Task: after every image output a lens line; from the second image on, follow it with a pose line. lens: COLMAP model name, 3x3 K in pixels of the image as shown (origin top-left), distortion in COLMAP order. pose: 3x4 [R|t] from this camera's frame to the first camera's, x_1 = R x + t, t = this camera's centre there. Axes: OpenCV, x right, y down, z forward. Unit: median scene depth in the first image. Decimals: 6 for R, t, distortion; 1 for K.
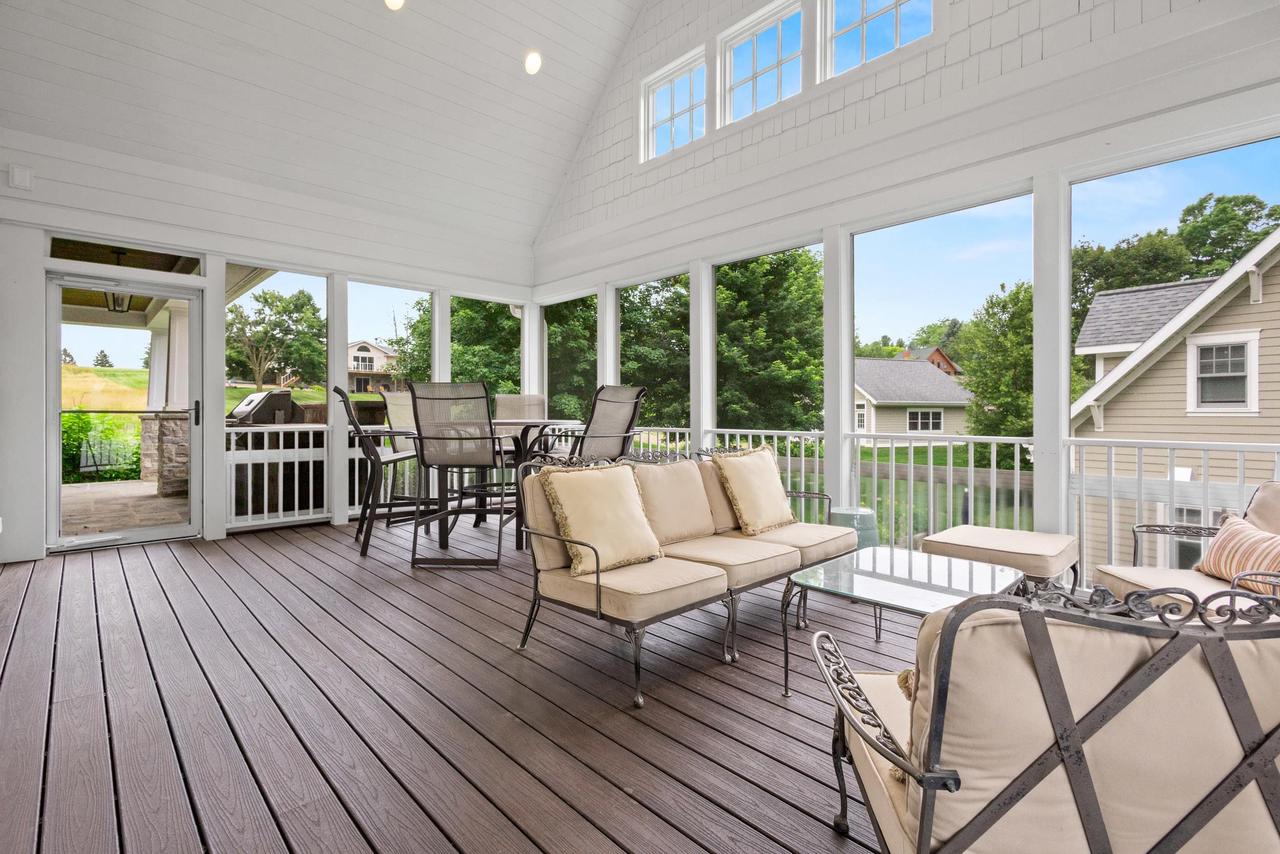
lens RADIAL K [[593.4, 0, 636.8], [0, 593.4, 419.7], [0, 0, 1]] dist [0.012367, -0.003854]
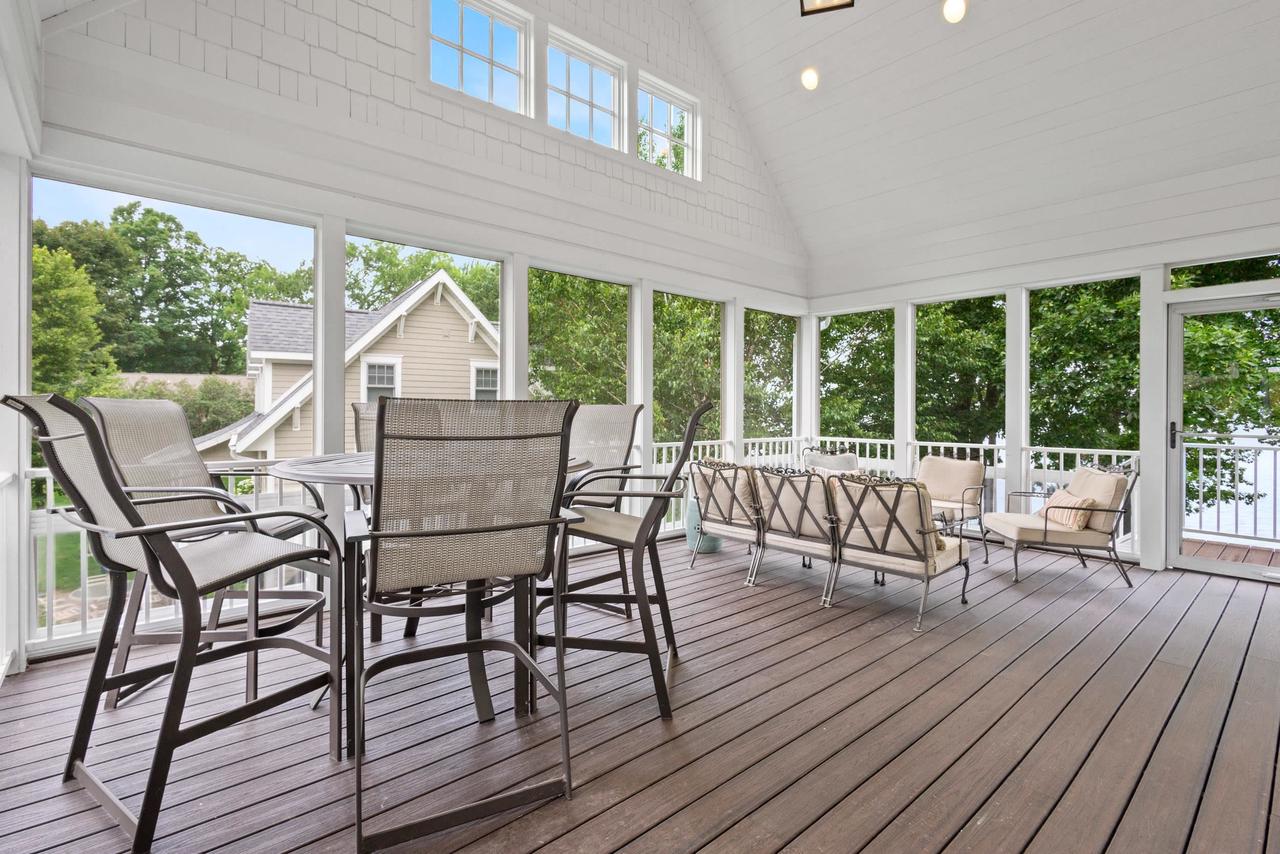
lens RADIAL K [[593.4, 0, 636.8], [0, 593.4, 419.7], [0, 0, 1]] dist [0.012367, -0.003854]
pose [[0.033950, -0.011944, 0.999352, -0.359458], [-0.000069, 0.999929, 0.011954, -0.012847], [-0.999424, -0.000475, 0.033947, 0.361895]]
